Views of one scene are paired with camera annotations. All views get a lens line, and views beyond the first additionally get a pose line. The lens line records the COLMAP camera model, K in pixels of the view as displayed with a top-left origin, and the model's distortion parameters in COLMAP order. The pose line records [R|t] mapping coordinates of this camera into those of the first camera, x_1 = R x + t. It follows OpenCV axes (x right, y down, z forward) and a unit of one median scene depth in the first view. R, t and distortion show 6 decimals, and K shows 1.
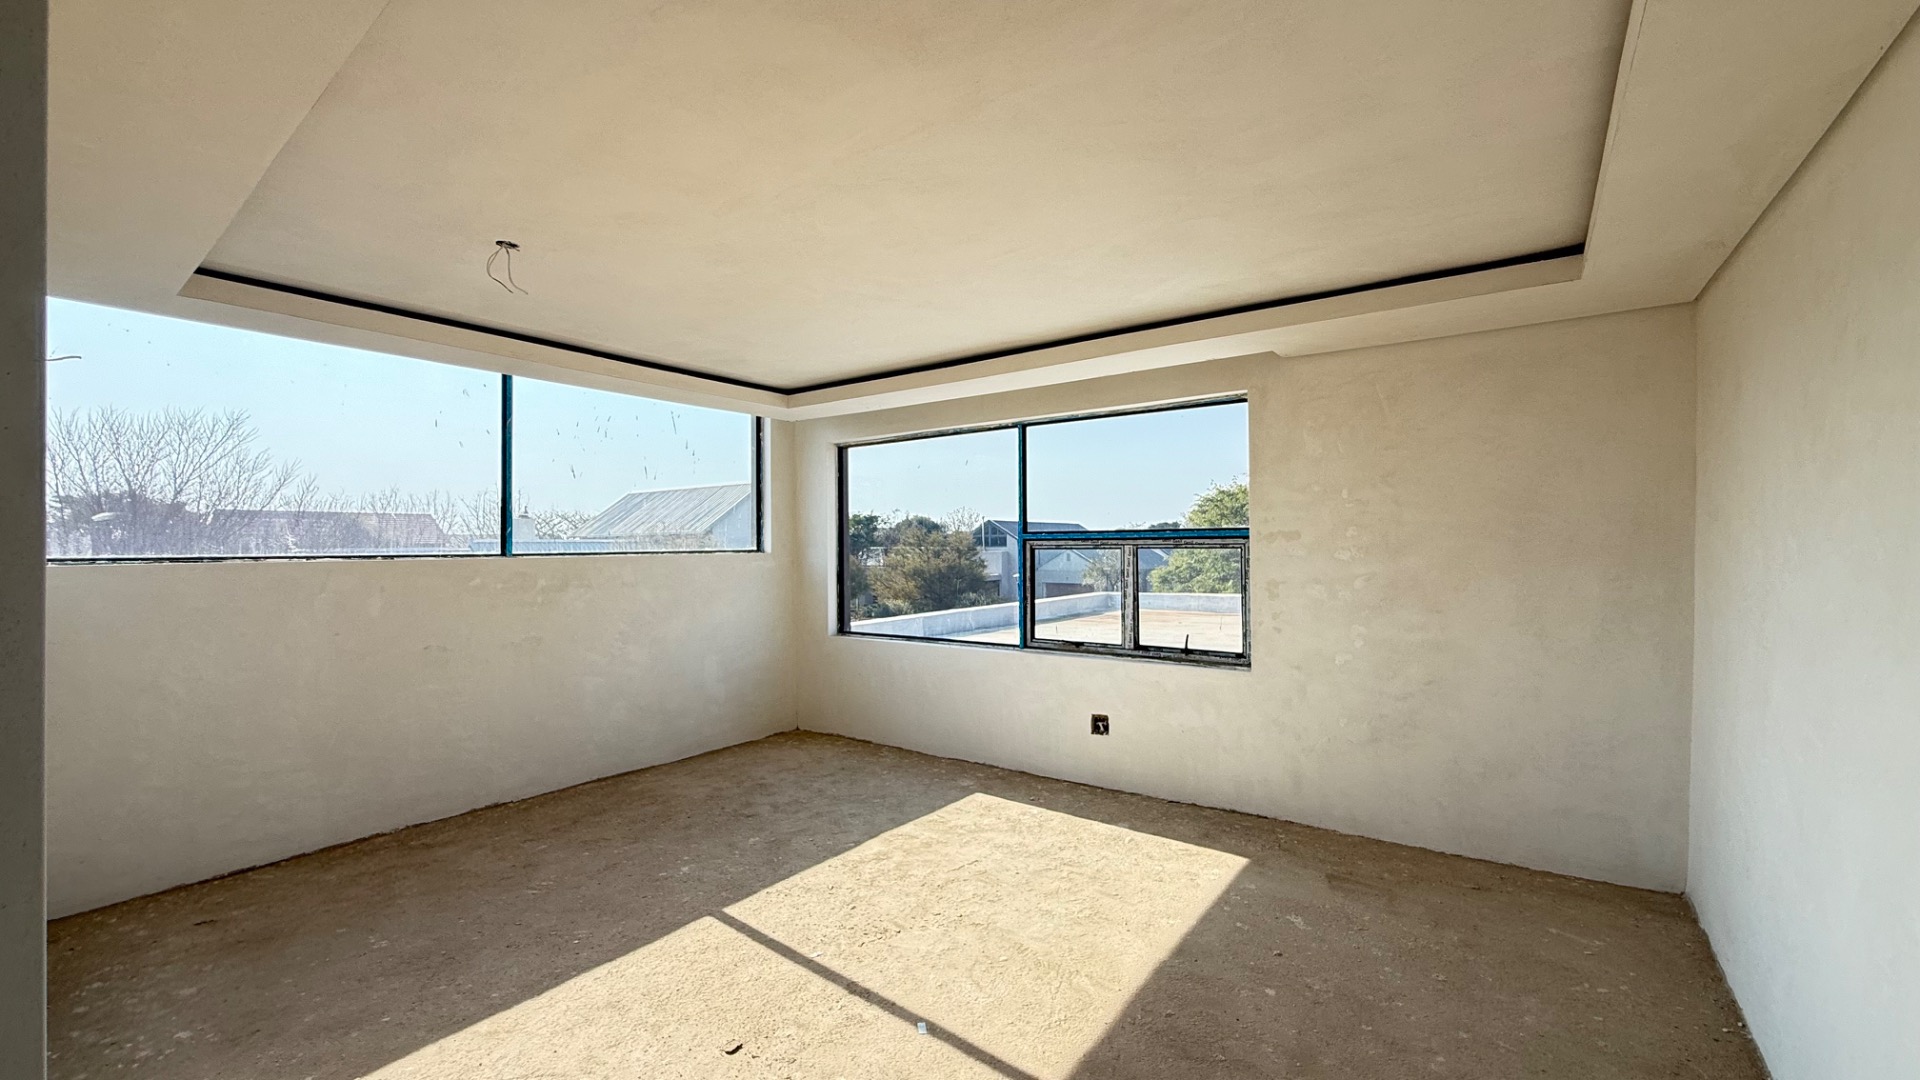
lens RADIAL K [[763.7, 0, 954.8], [0, 763.7, 539.6], [0, 0, 1]] dist [0.000047, 0.000383]
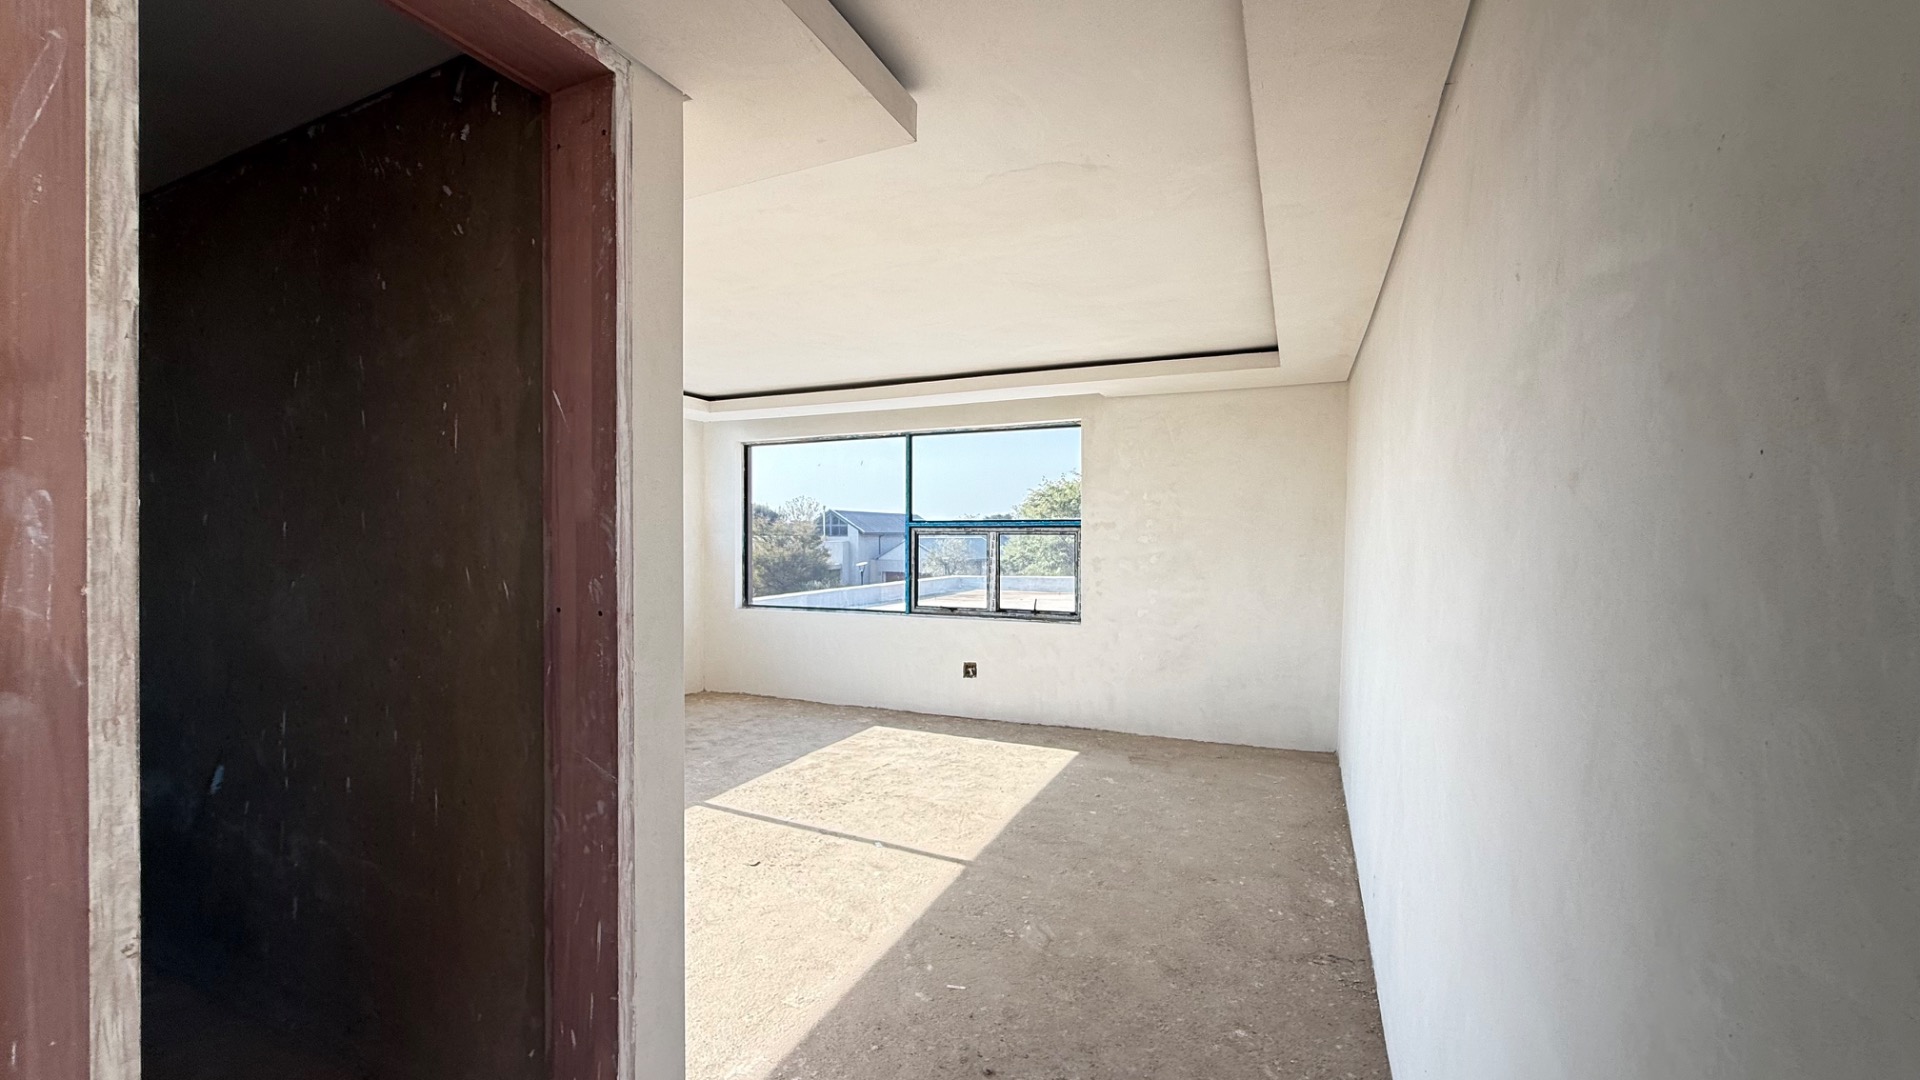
lens RADIAL K [[763.7, 0, 954.8], [0, 763.7, 539.6], [0, 0, 1]] dist [0.000047, 0.000383]
pose [[0.977230, 0.007565, 0.212050, -0.121136], [-0.010262, 0.999880, 0.011623, 0.006651], [-0.211936, -0.013534, 0.977190, -0.280137]]
